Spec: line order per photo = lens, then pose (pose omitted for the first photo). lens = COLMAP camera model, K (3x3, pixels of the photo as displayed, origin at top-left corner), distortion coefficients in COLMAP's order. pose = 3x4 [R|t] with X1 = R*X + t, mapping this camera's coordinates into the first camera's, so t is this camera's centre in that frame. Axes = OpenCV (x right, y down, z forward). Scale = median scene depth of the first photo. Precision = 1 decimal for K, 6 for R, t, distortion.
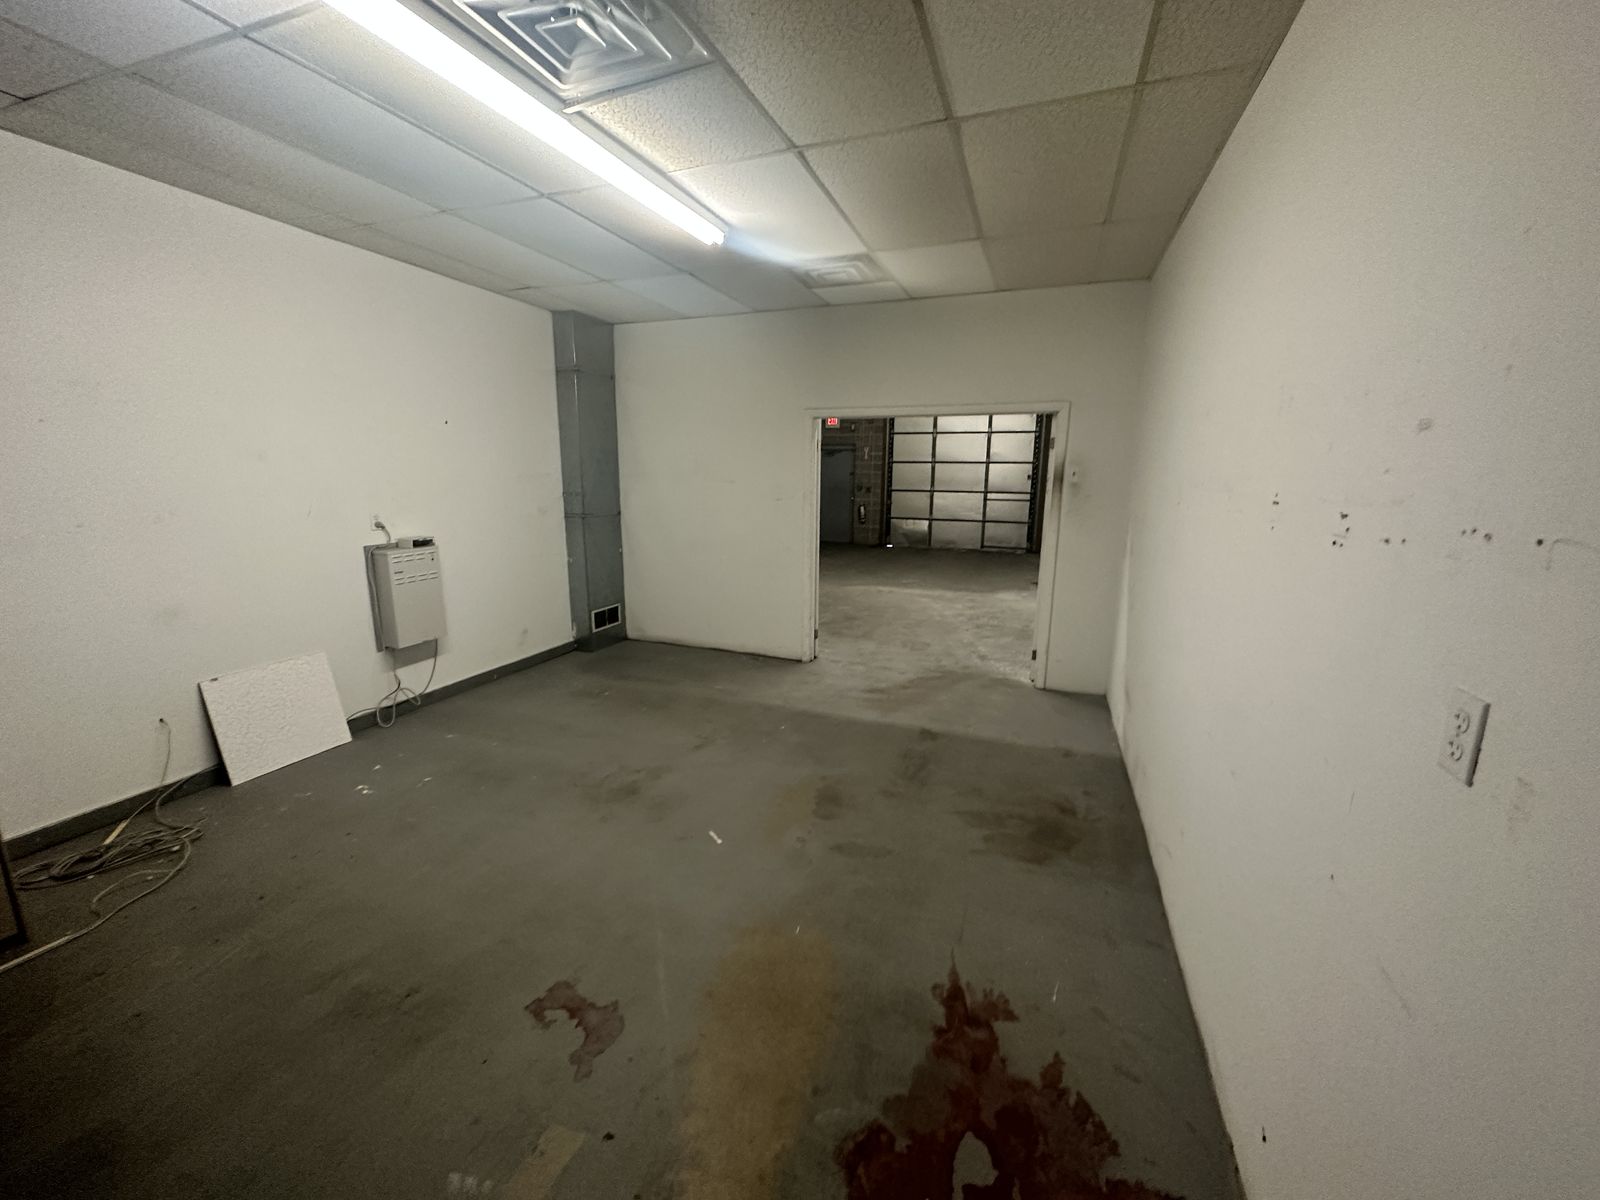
lens RADIAL K [[642.5, 0, 800.0], [0, 642.5, 600.0], [0, 0, 1]] dist [-0.000484, -0.000147]
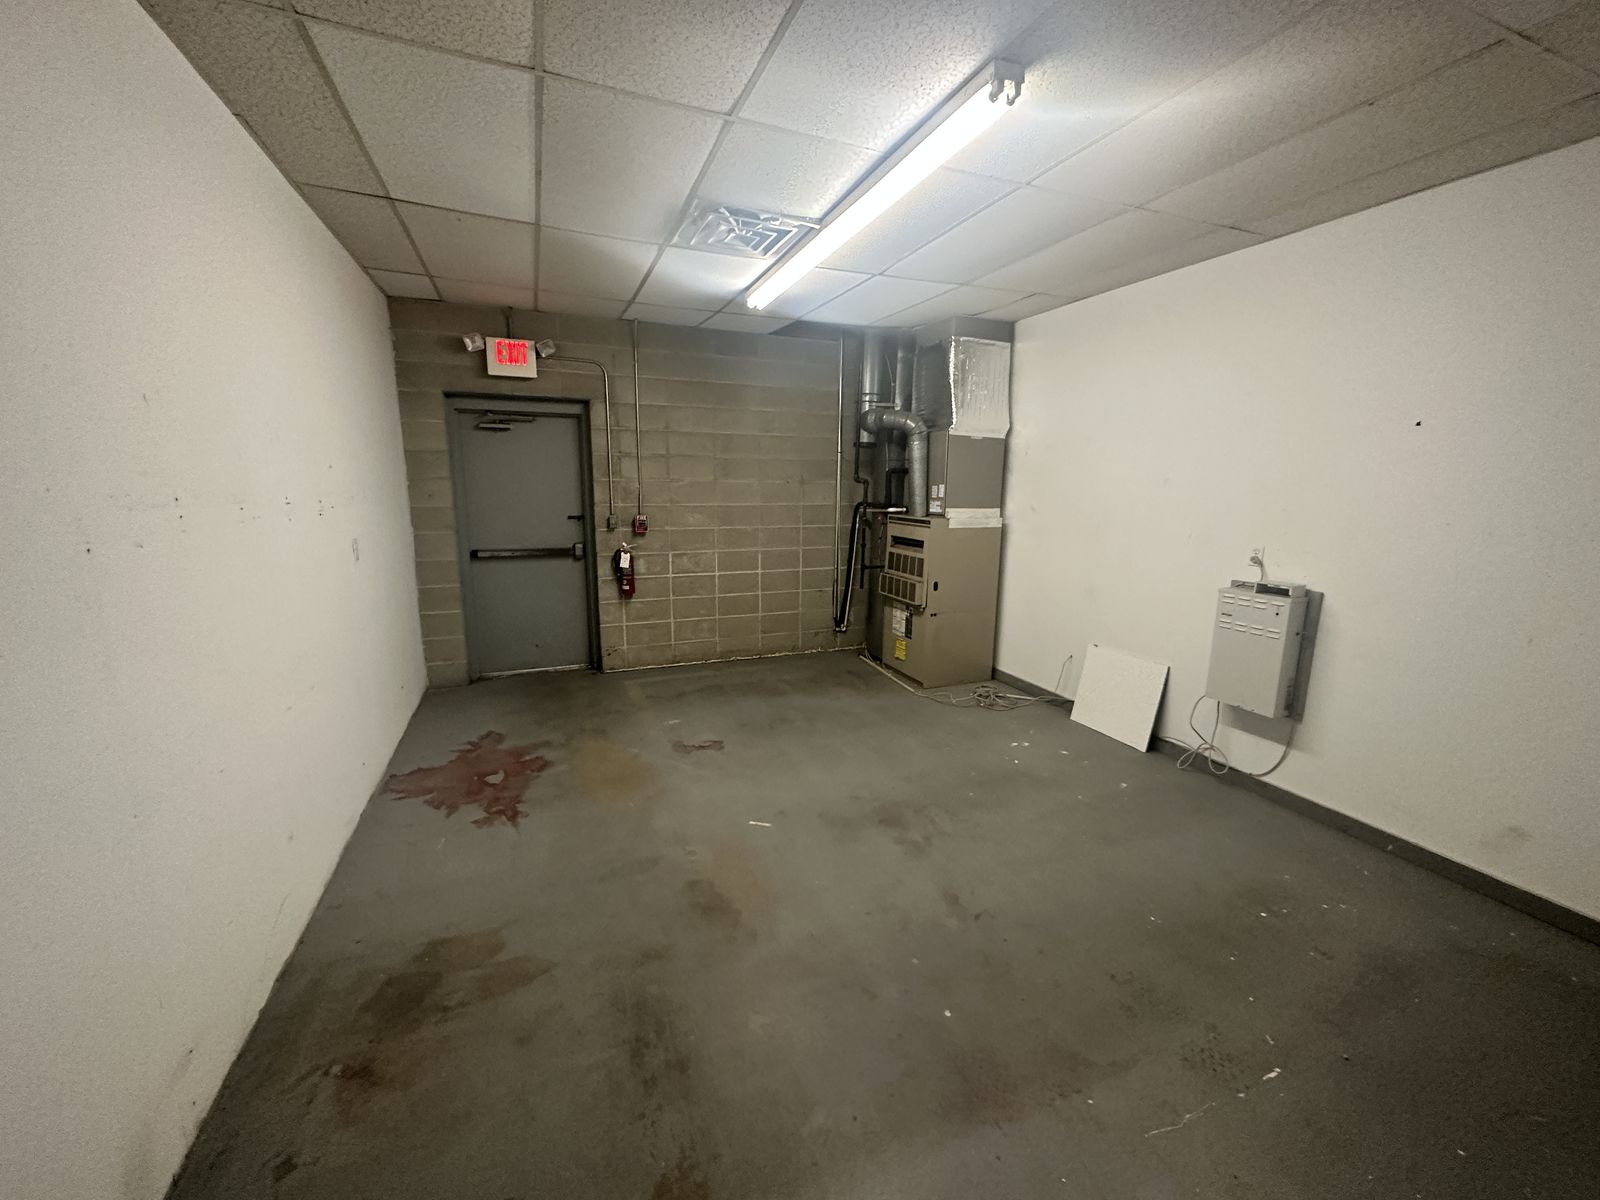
lens RADIAL K [[642.5, 0, 800.0], [0, 642.5, 600.0], [0, 0, 1]] dist [-0.000484, -0.000147]
pose [[-0.735533, 0.108435, -0.668755, 0.510109], [-0.150241, 0.936423, 0.317079, -0.344304], [0.660620, 0.333696, -0.672479, 1.663042]]
